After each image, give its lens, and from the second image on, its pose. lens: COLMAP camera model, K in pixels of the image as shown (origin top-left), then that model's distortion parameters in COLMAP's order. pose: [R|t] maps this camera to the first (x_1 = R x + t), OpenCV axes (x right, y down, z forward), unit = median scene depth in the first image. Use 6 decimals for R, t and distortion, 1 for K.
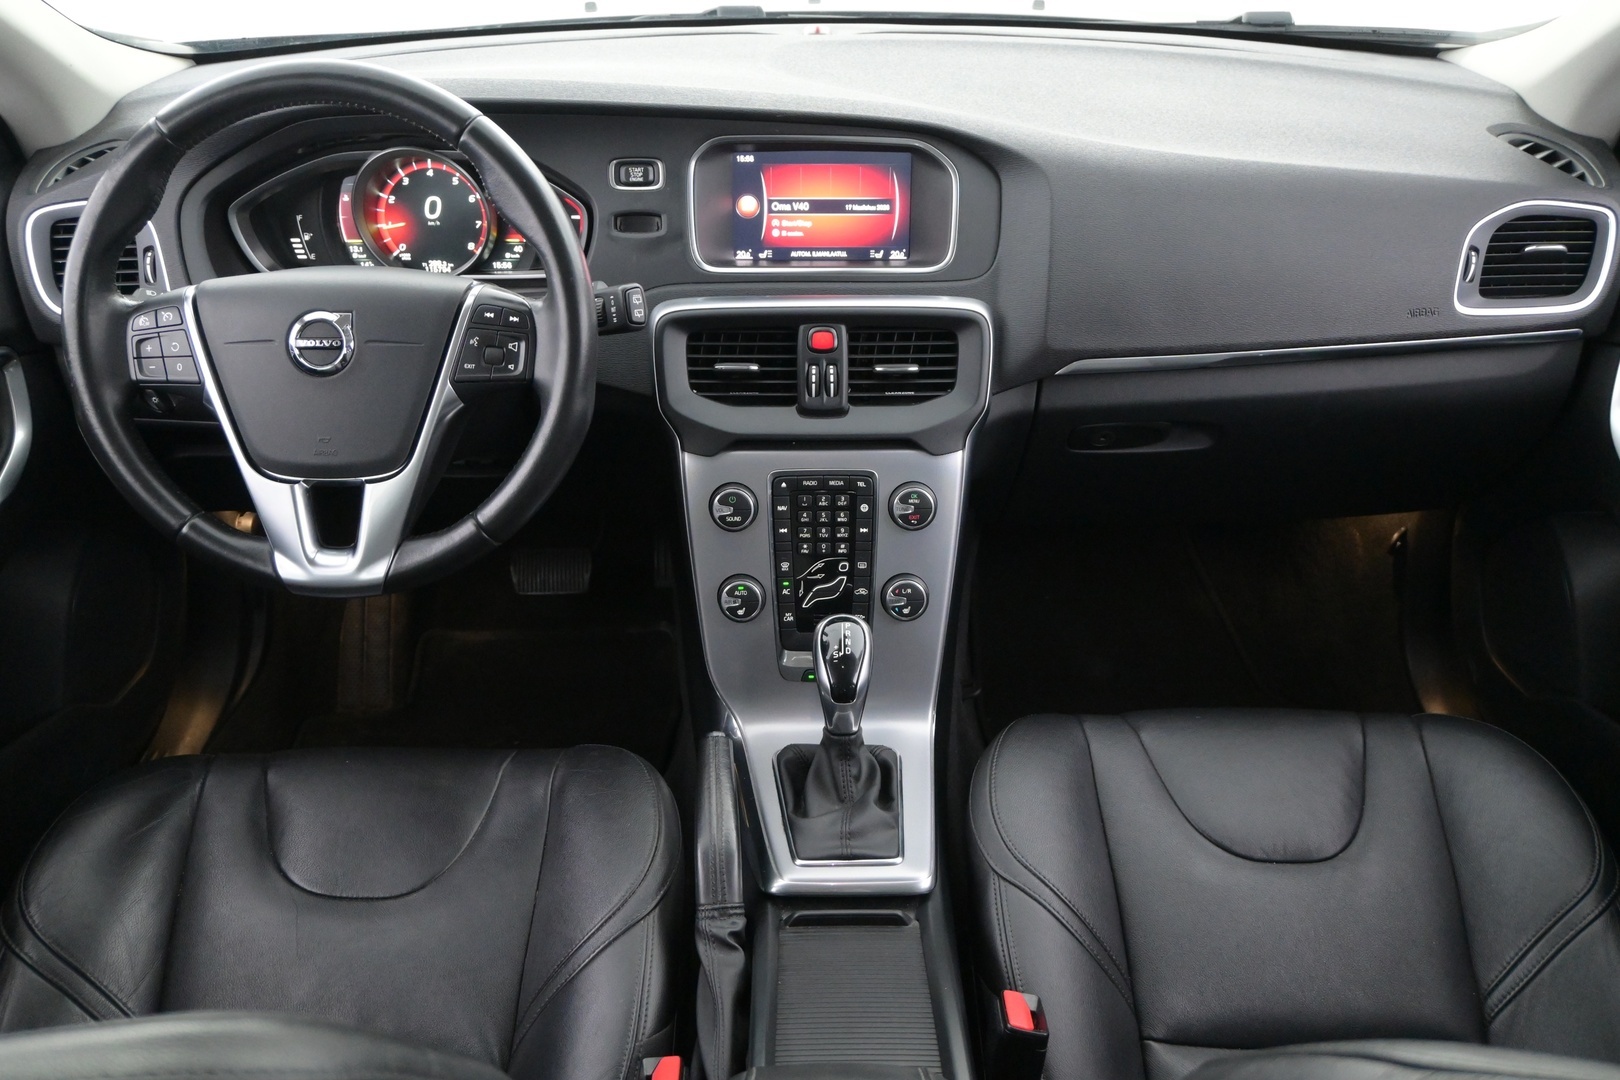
lens RADIAL K [[1407.6, 0, 810.2], [0, 1407.6, 538.5], [0, 0, 1]] dist [-0.001097, -0.008087]
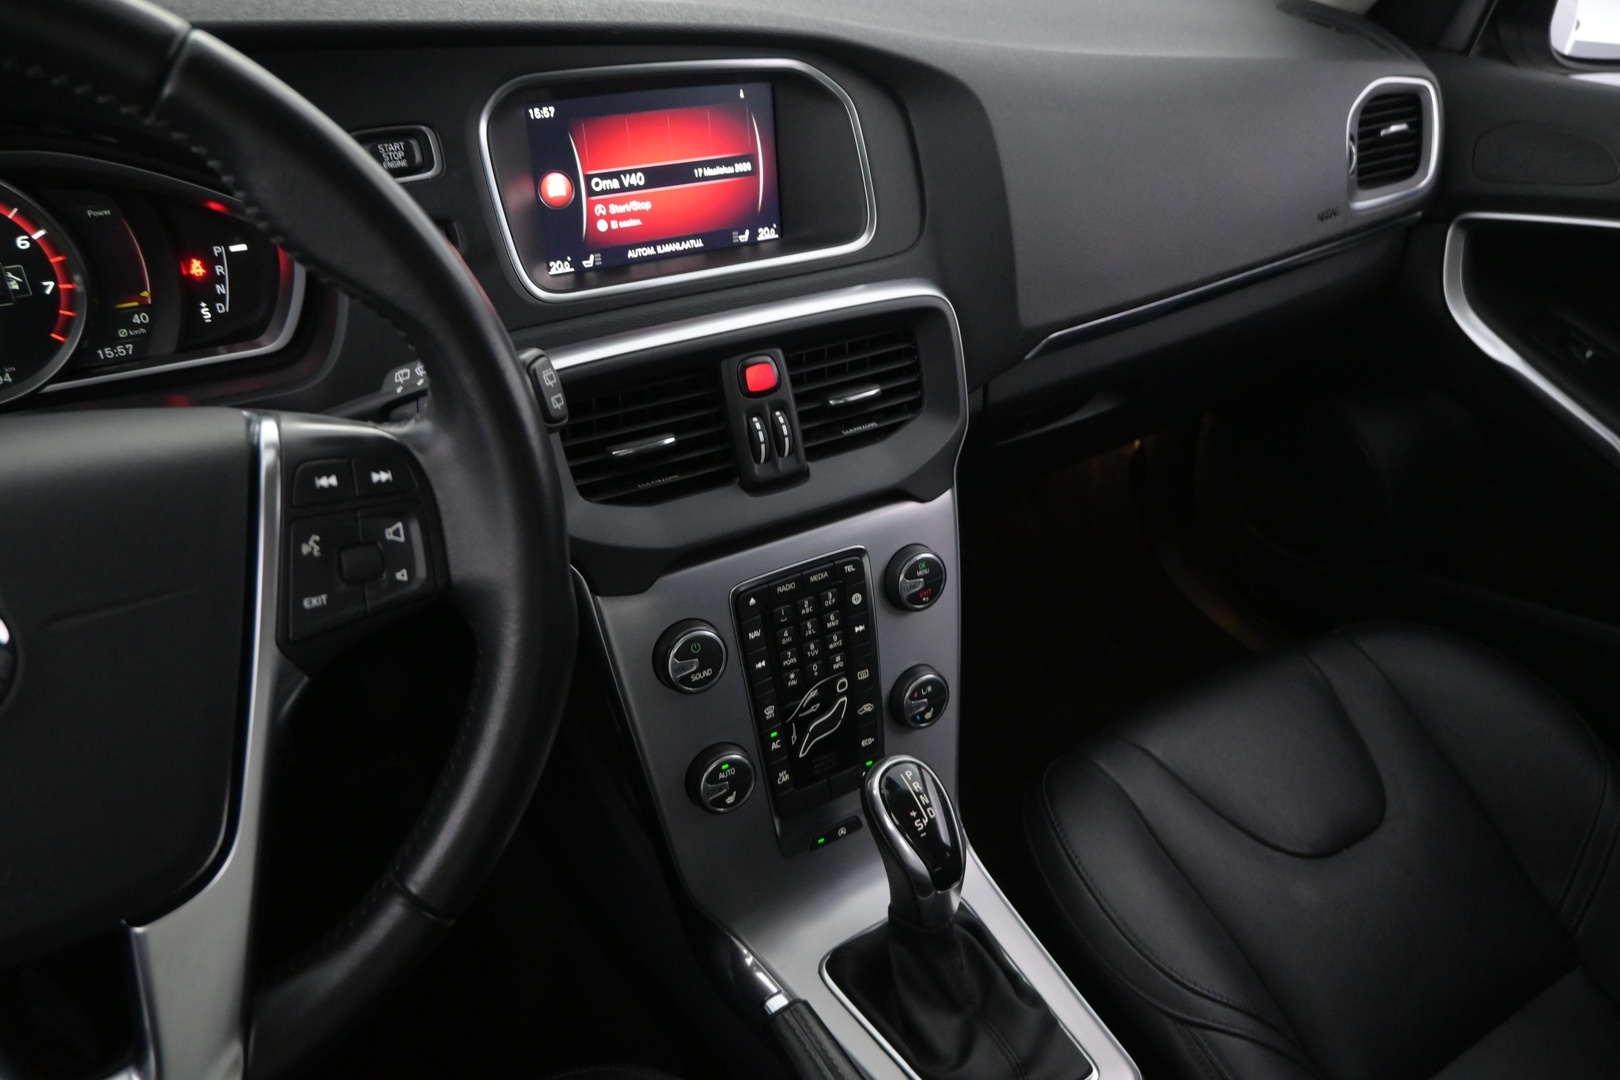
lens RADIAL K [[1119.5, 0, 810.0], [0, 1119.5, 543.1], [0, 0, 1]] dist [-0.011459, -0.002614]
pose [[0.856456, -0.264764, 0.443151, -0.220924], [0.224939, 0.964078, 0.141268, -0.132145], [-0.464634, -0.021308, 0.885246, 0.513127]]
